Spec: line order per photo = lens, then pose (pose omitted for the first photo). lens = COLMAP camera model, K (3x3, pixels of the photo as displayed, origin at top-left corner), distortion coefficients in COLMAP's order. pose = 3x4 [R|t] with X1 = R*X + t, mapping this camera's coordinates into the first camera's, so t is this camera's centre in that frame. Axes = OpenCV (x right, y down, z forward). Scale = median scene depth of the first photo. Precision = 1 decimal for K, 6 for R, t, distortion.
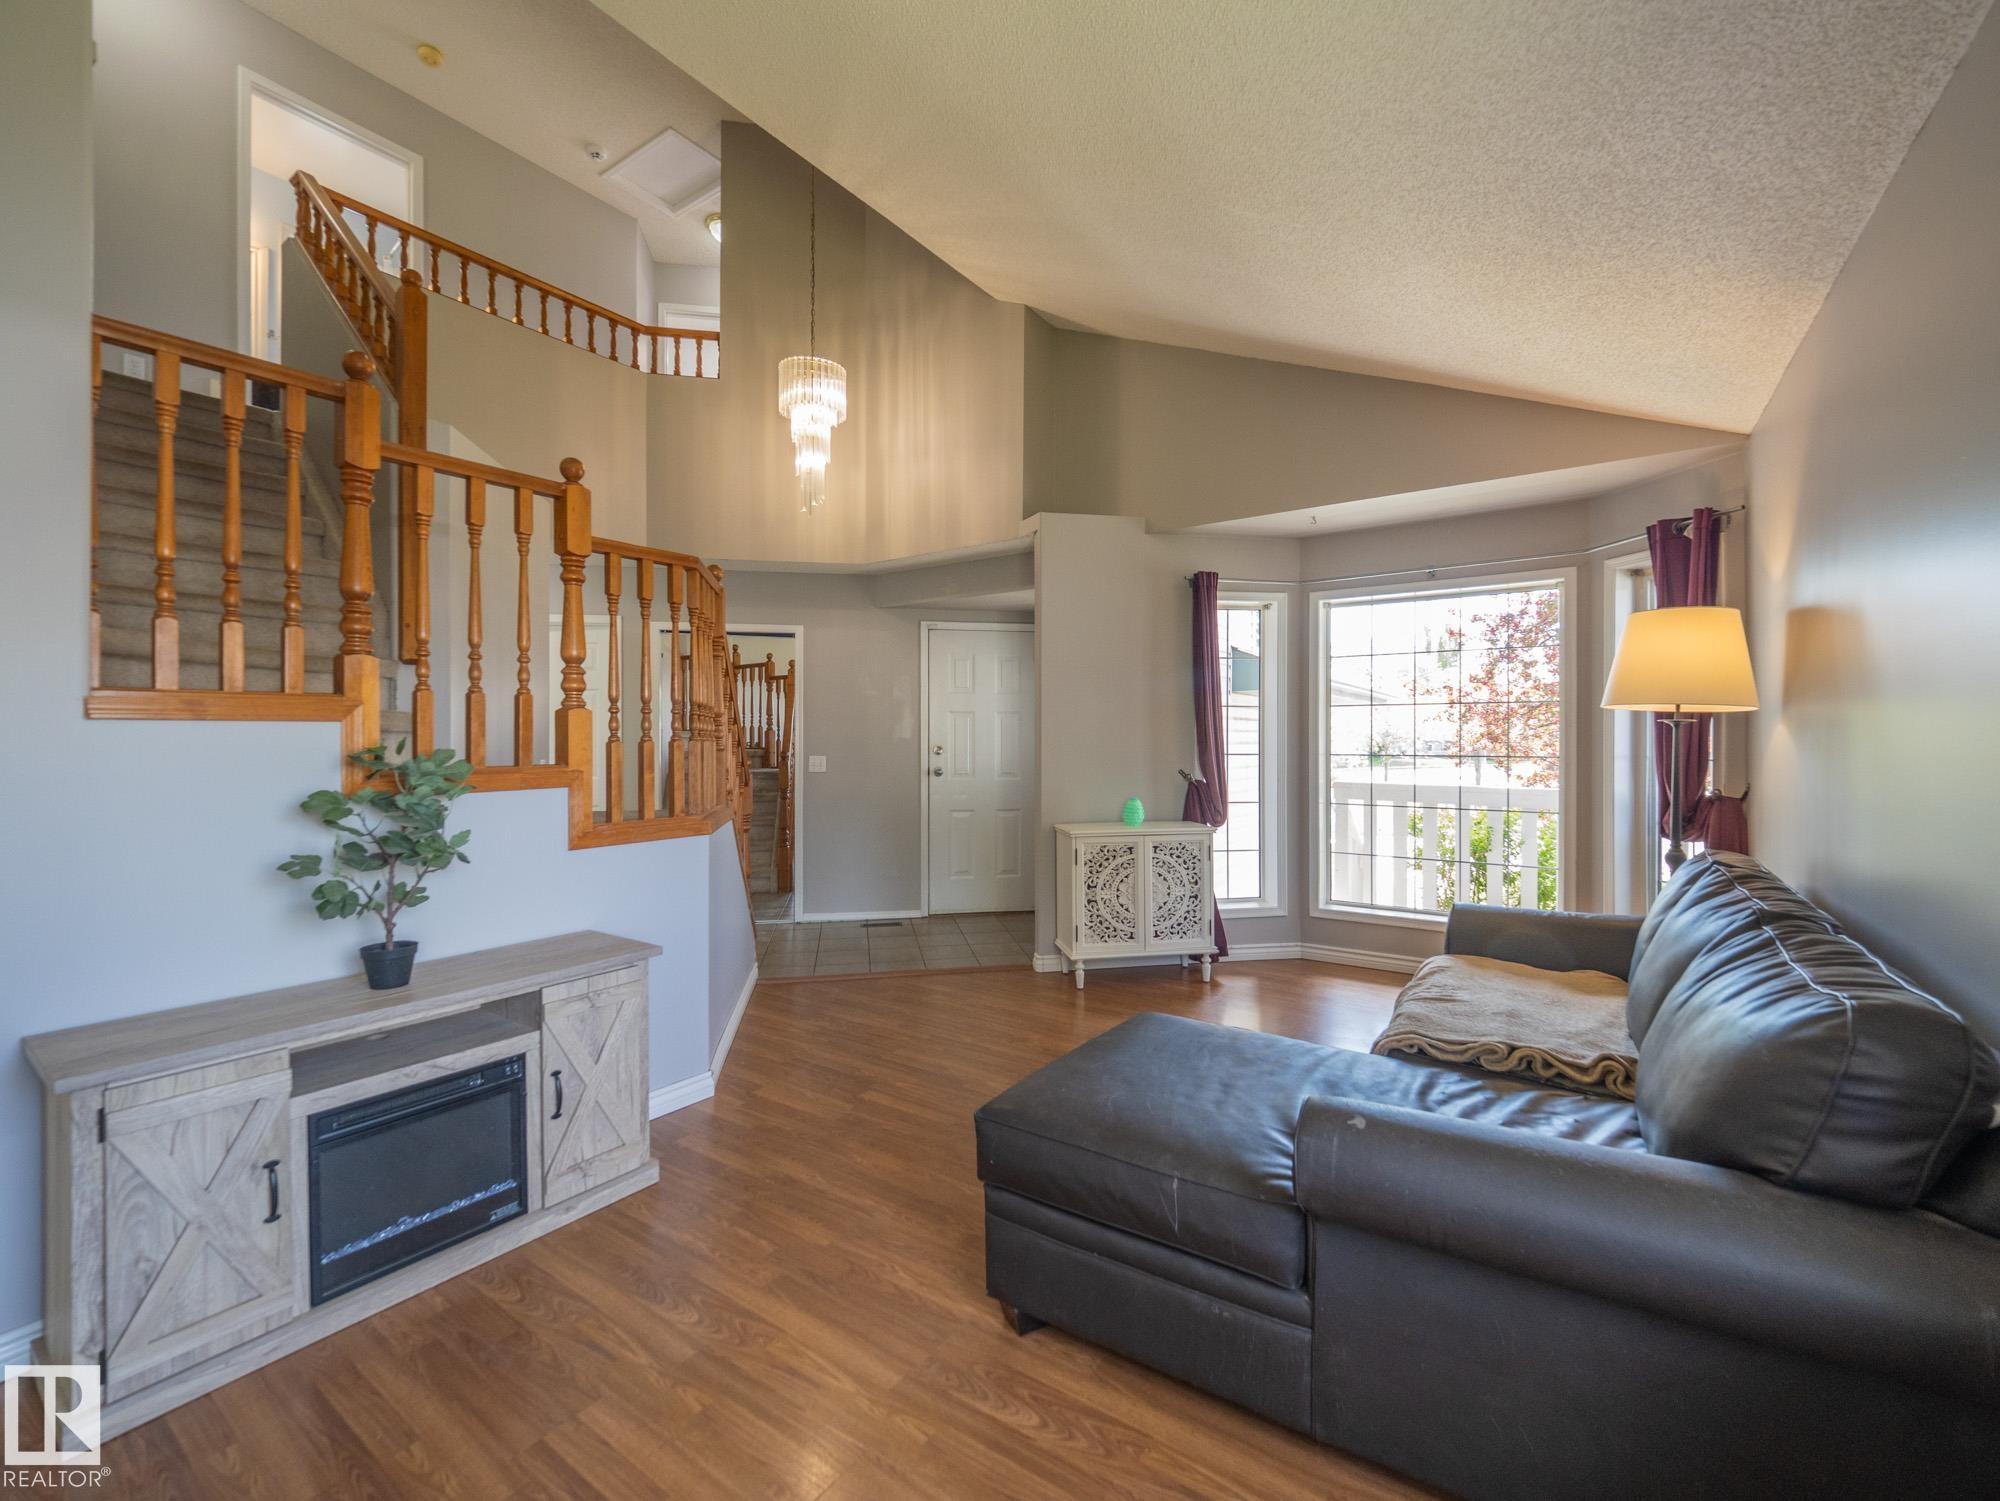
lens RADIAL K [[825.7, 0, 999.5], [0, 825.7, 735.2], [0, 0, 1]] dist [0.021572, -0.013494]
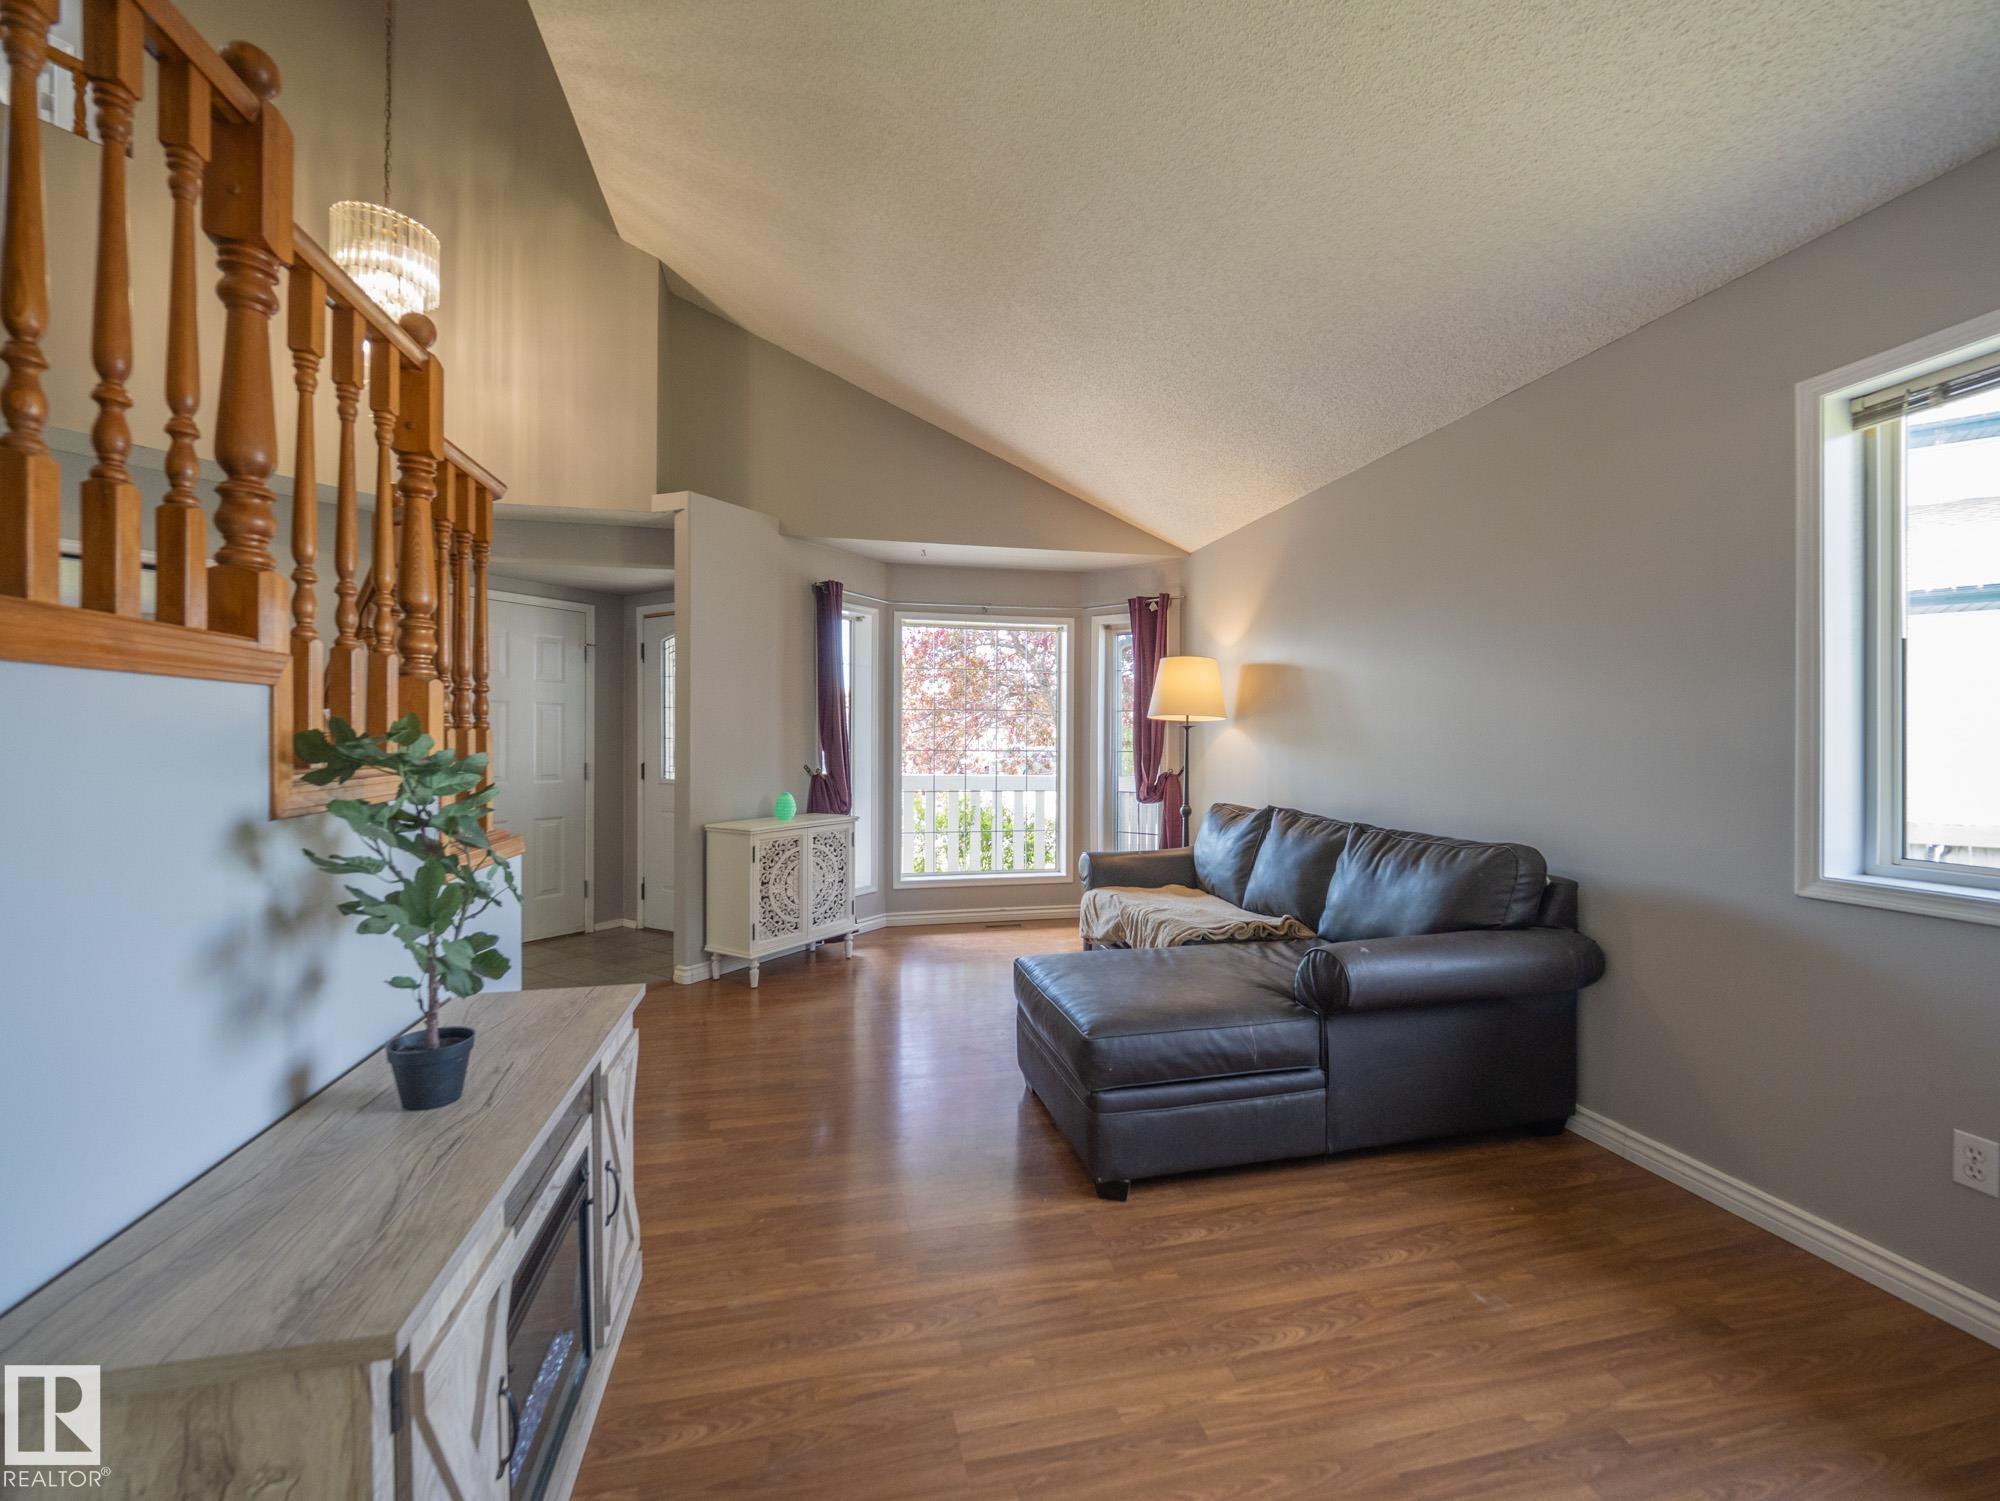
lens RADIAL K [[817.0, 0, 1004.5], [0, 817.0, 741.6], [0, 0, 1]] dist [0.018916, -0.000045]
pose [[0.688668, 0.003631, 0.725067, -0.403239], [-0.006726, 0.999976, 0.001380, 0.009680], [-0.725045, -0.005827, 0.688676, 0.110744]]
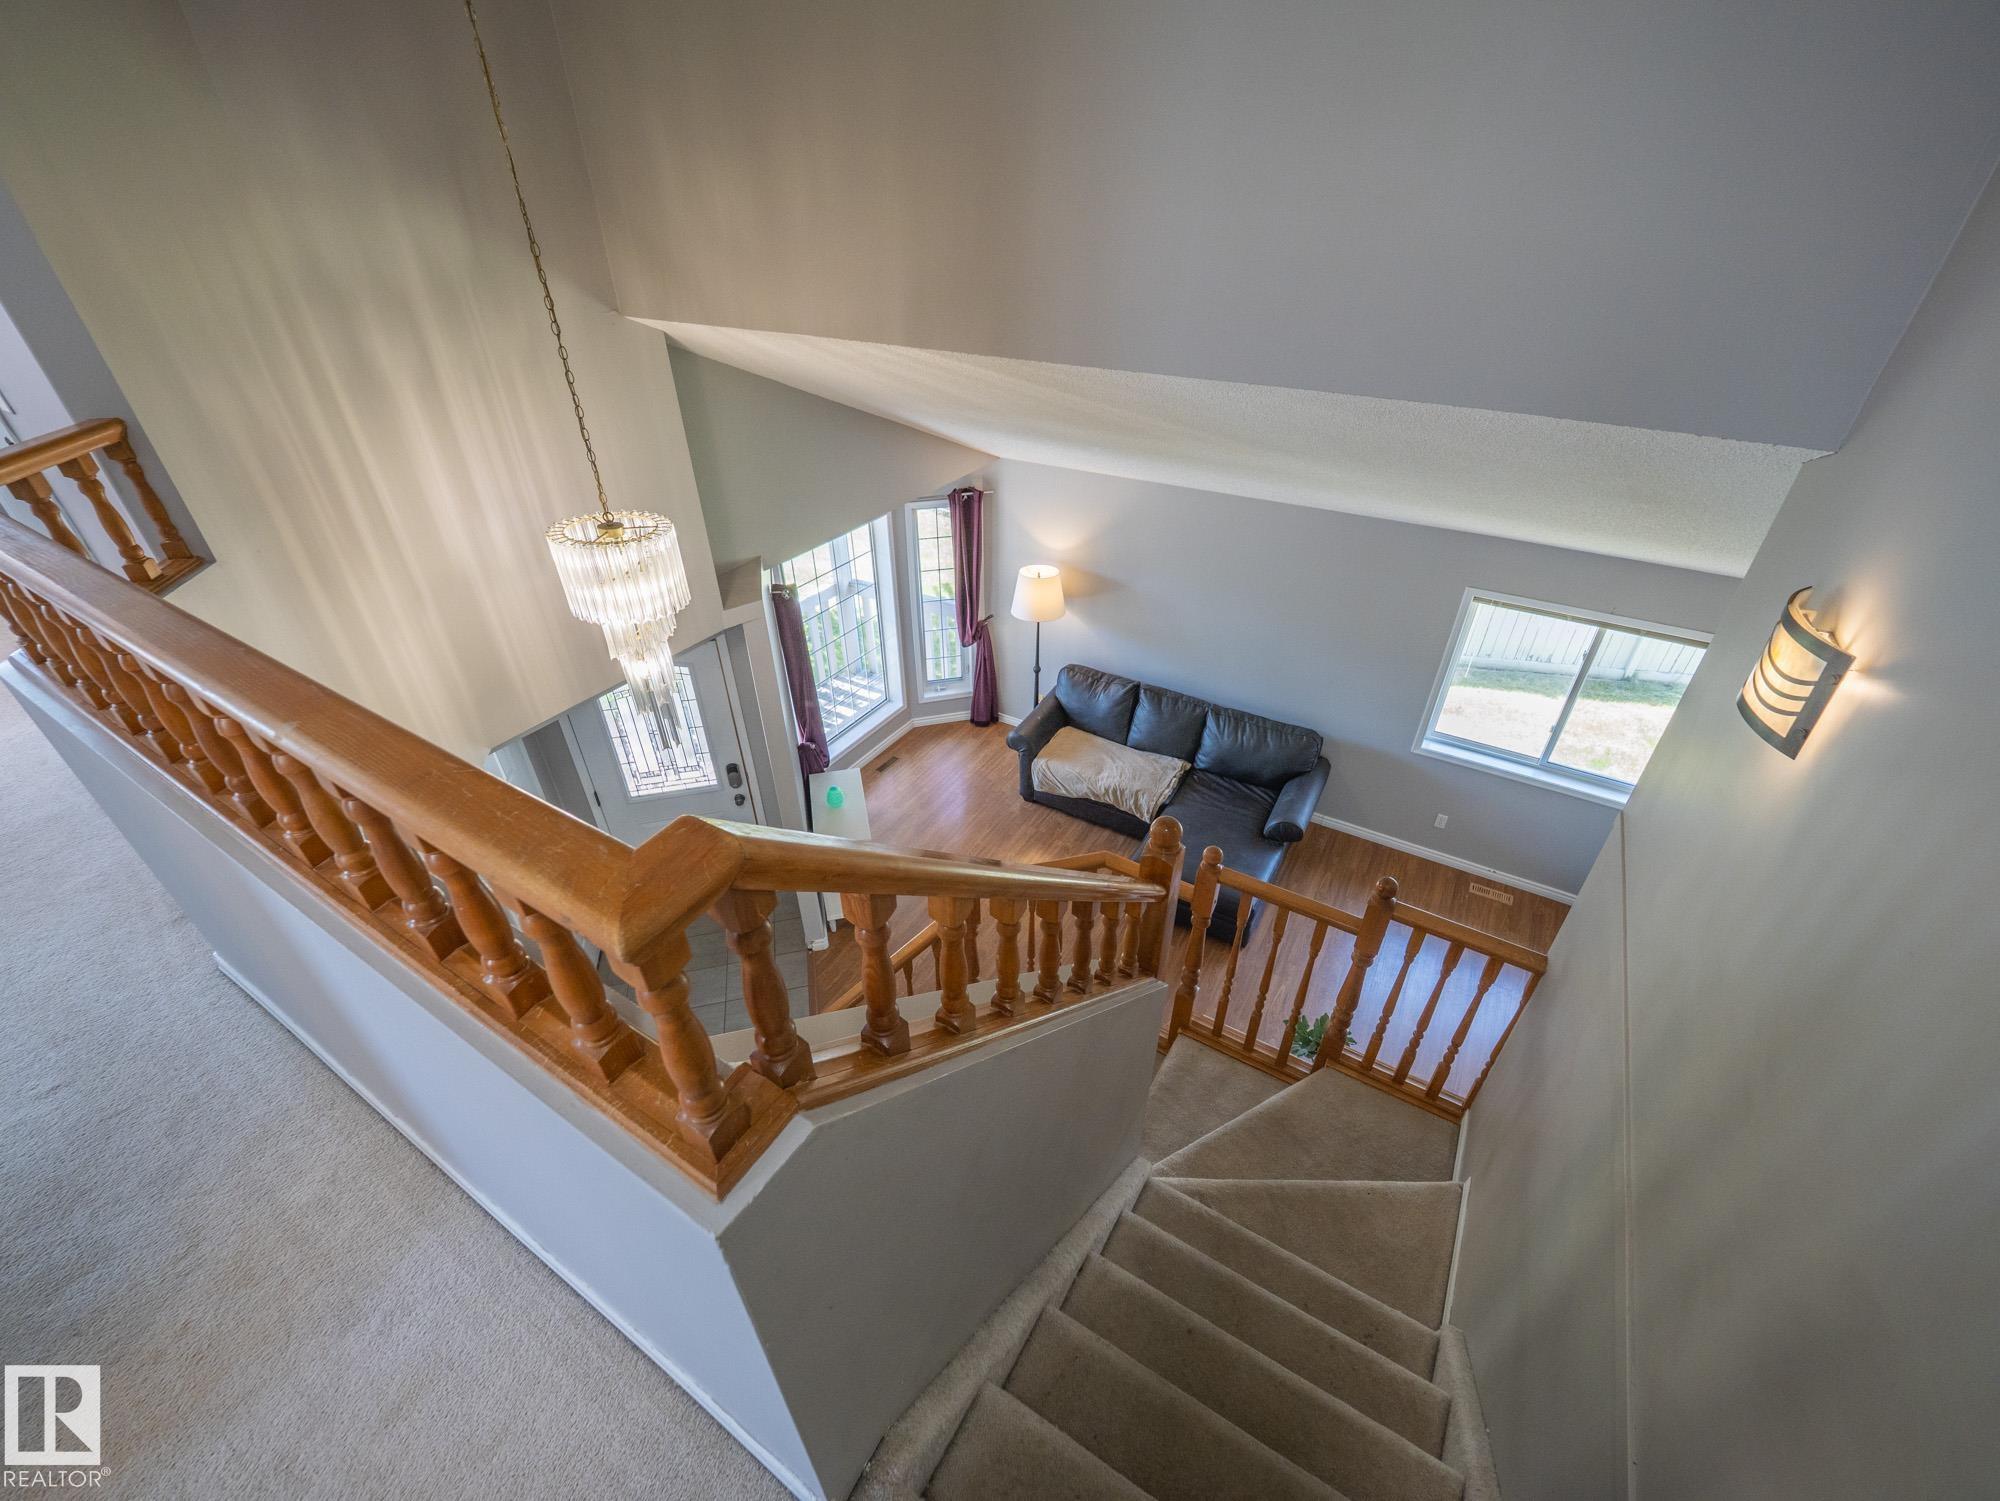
lens RADIAL K [[825.7, 0, 999.5], [0, 825.7, 735.2], [0, 0, 1]] dist [0.021572, -0.013494]
pose [[-0.048755, -0.556231, 0.829596, -0.867103], [0.004255, 0.830461, 0.557061, -0.704633], [-0.998802, 0.030690, -0.038122, 0.838937]]
